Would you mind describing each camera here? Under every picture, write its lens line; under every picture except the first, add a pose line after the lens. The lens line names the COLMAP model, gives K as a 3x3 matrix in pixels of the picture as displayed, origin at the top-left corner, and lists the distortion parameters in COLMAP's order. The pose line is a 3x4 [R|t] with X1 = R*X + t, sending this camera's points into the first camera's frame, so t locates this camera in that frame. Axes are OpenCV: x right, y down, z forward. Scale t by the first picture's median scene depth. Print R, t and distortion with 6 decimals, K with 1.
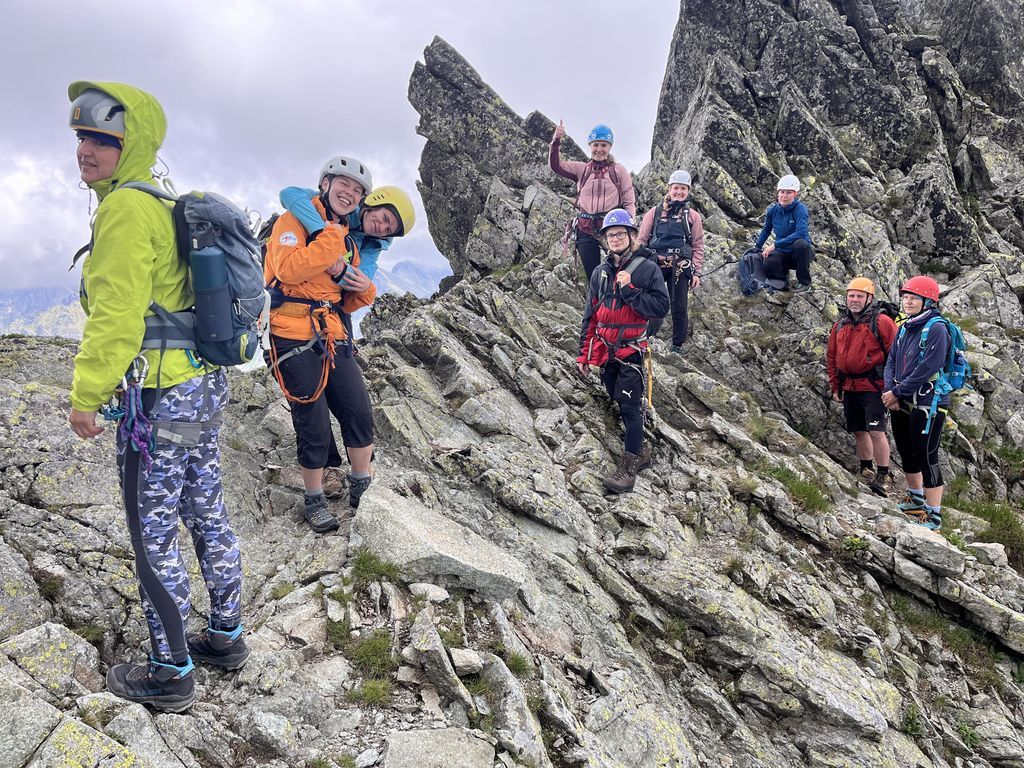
lens RADIAL K [[784.3, 0, 512.5], [0, 784.3, 382.0], [0, 0, 1]] dist [0.070781, -0.090567]
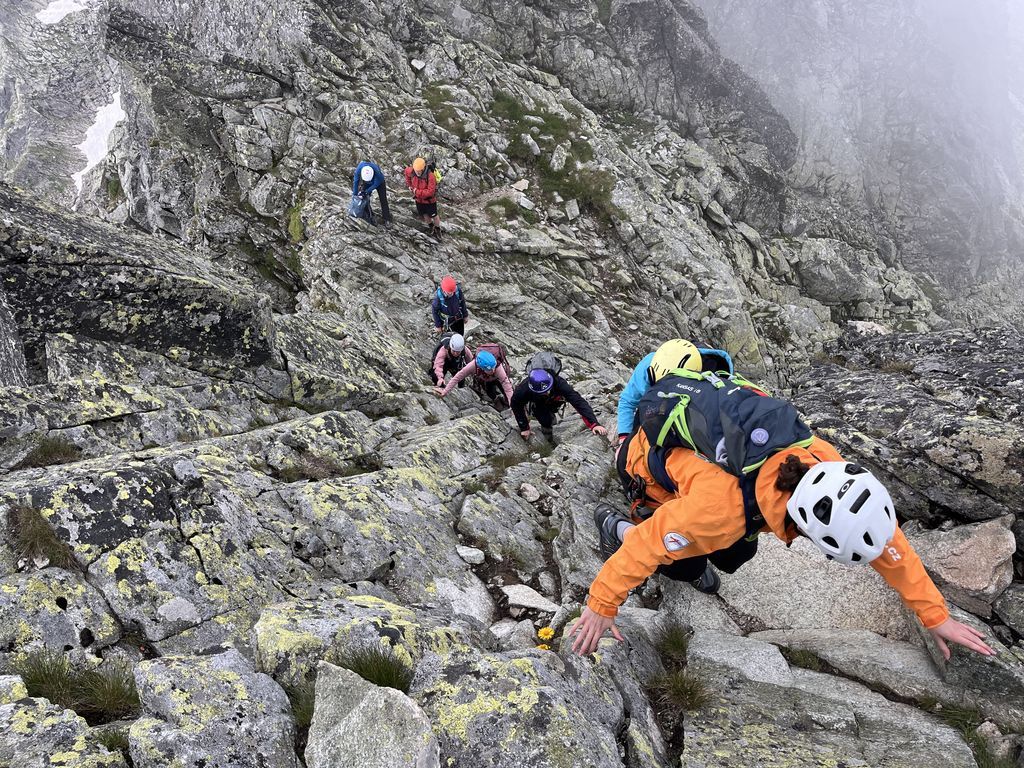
lens RADIAL K [[784.3, 0, 513.6], [0, 784.3, 384.7], [0, 0, 1]] dist [0.070781, -0.090567]
pose [[0.635896, -0.584534, 0.503941, -0.820389], [0.153059, 0.735510, 0.659999, -0.843736], [-0.756445, -0.342557, 0.557176, -0.577228]]
